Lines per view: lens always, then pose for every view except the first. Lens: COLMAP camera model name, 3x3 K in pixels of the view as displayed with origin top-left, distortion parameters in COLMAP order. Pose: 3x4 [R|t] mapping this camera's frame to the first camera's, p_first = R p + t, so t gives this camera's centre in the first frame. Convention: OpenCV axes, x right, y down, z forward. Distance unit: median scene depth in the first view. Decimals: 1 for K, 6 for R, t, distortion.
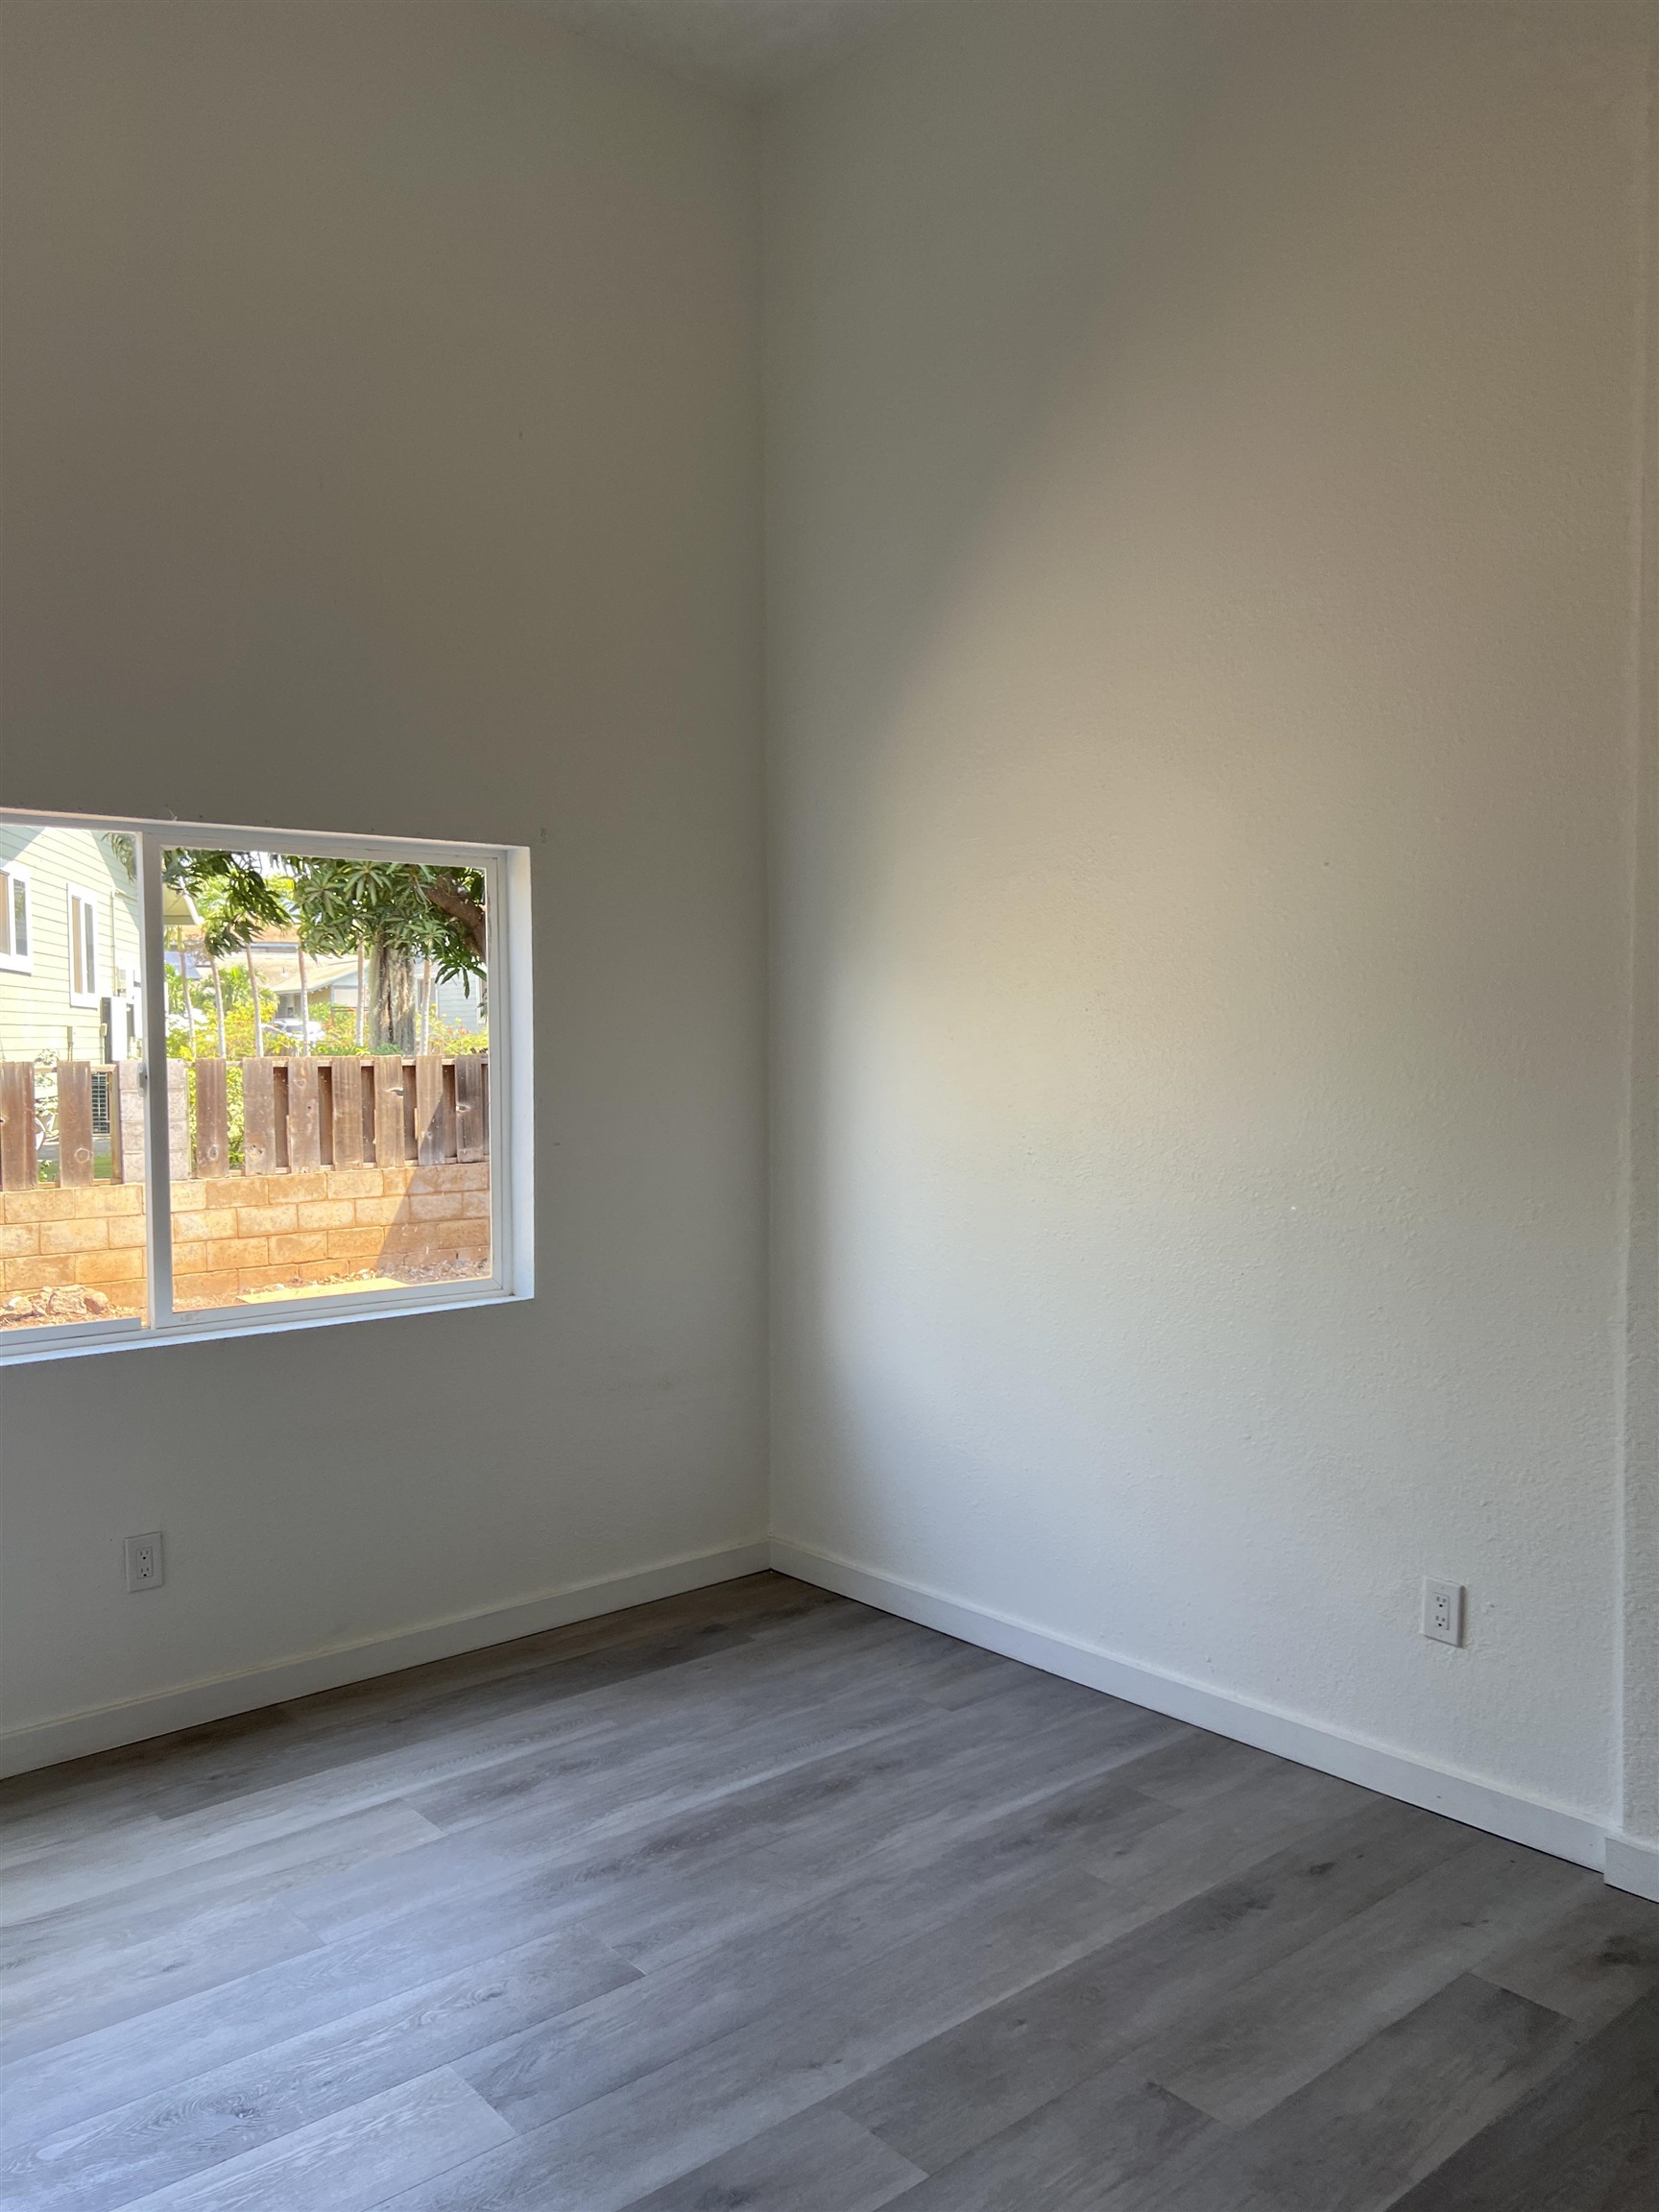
lens RADIAL K [[1661.6, 0, 825.2], [0, 1661.6, 1109.1], [0, 0, 1]] dist [0.005604, 0.001329]
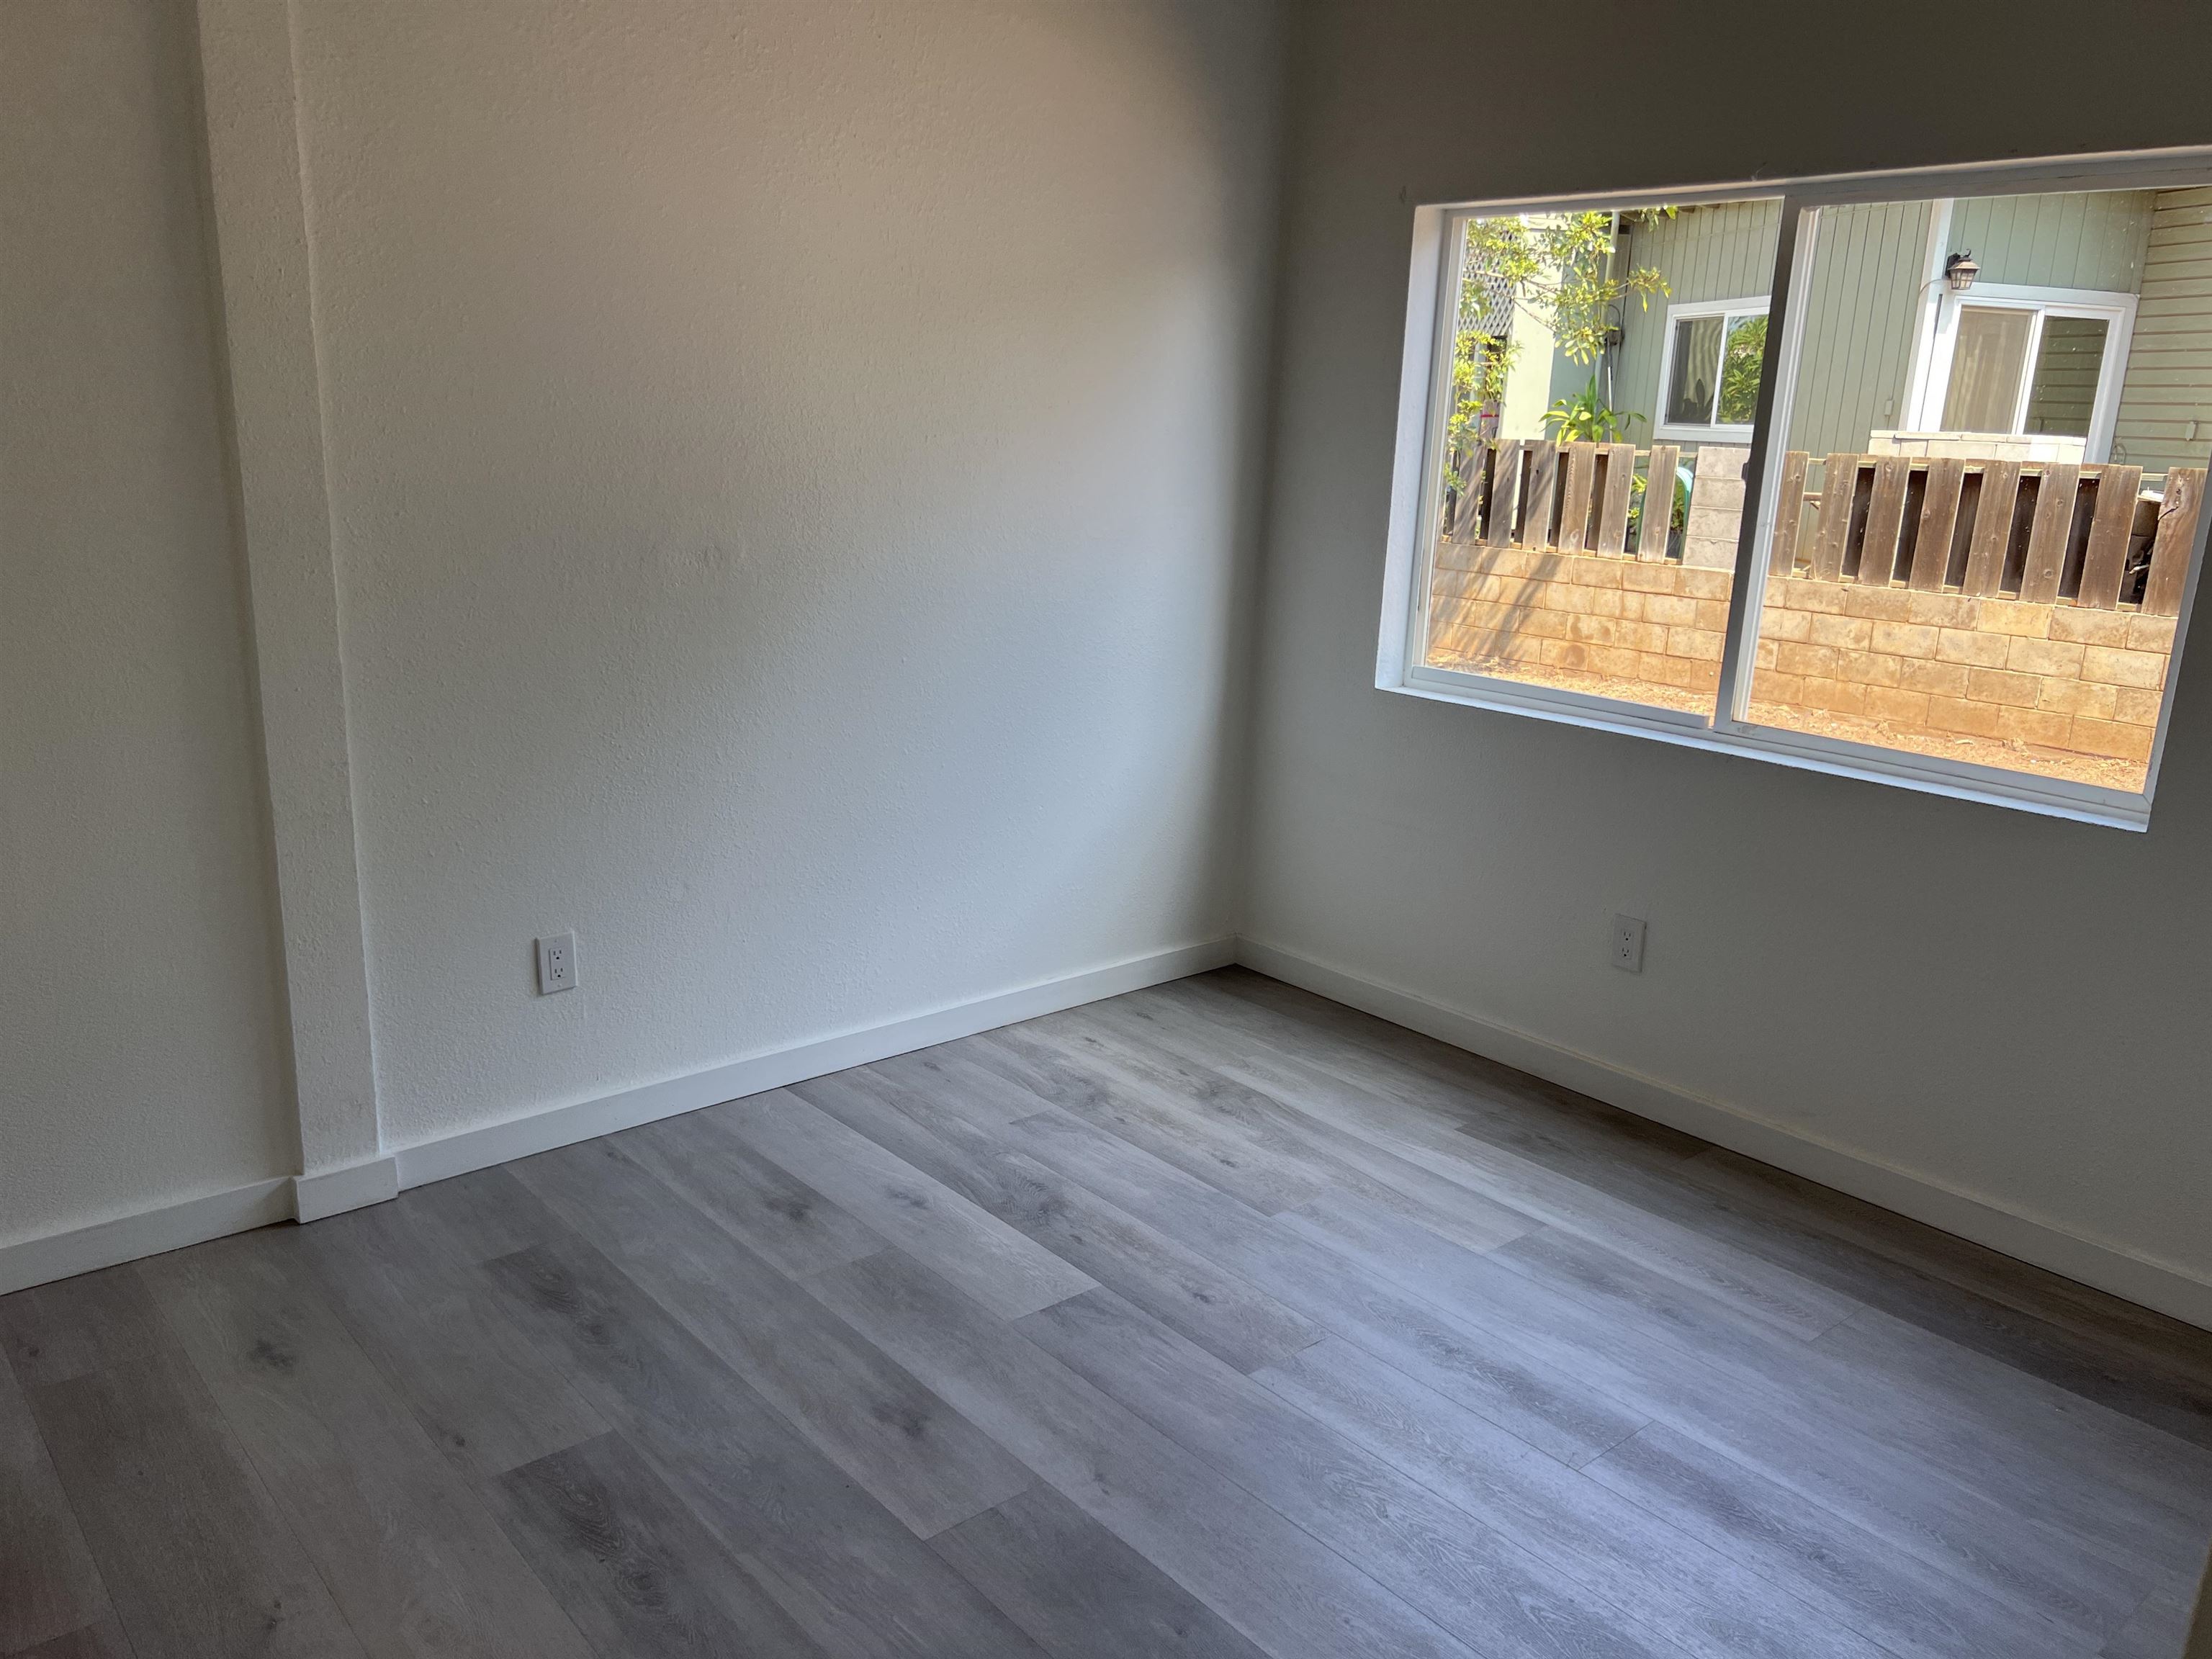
lens RADIAL K [[1661.6, 0, 1105.1], [0, 1661.6, 843.9], [0, 0, 1]] dist [0.005604, 0.001329]
pose [[0.015155, 0.263905, -0.964430, 0.590326], [-0.089134, 0.961057, 0.261581, -0.030088], [0.995904, 0.081999, 0.038088, 0.653600]]
